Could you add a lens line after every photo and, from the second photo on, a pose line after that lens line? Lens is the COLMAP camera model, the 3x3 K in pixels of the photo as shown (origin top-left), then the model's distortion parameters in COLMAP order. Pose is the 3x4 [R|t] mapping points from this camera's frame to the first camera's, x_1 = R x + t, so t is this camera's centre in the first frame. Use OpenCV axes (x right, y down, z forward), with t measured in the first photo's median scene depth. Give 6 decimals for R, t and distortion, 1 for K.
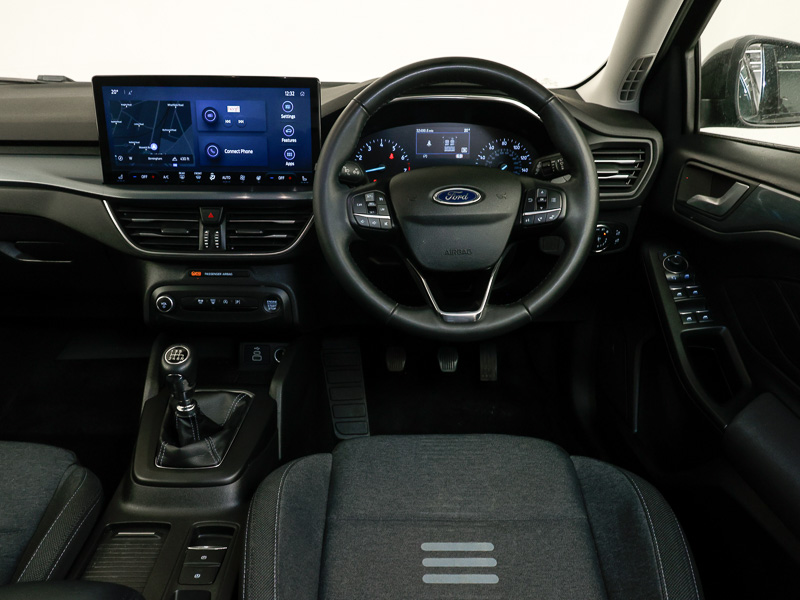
lens RADIAL K [[625.6, 0, 400.0], [0, 625.6, 300.0], [0, 0, 1]] dist [-0.001001, 0.000254]
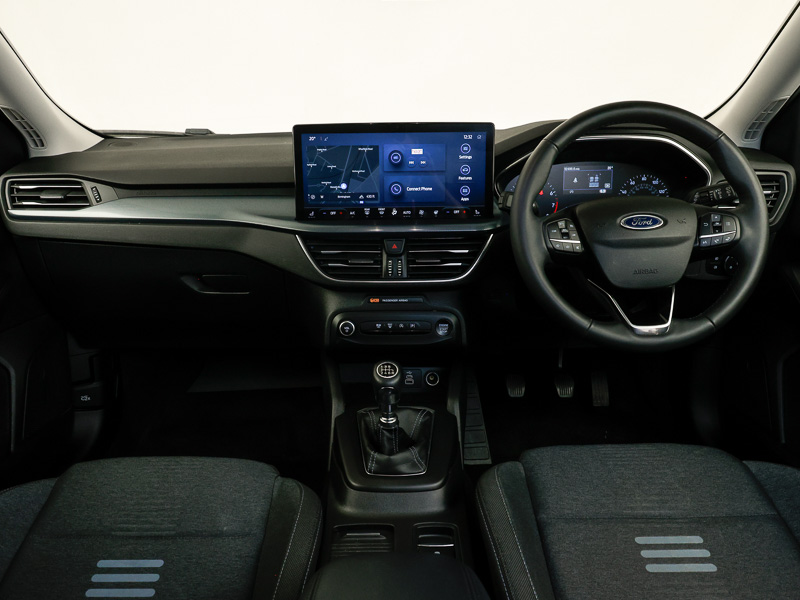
lens RADIAL K [[625.6, 0, 400.0], [0, 625.6, 300.0], [0, 0, 1]] dist [-0.001001, 0.000254]
pose [[0.999814, -0.017387, -0.008320, -0.298239], [0.016666, 0.996656, -0.079993, 0.049562], [0.009683, 0.079839, 0.996761, -0.096853]]
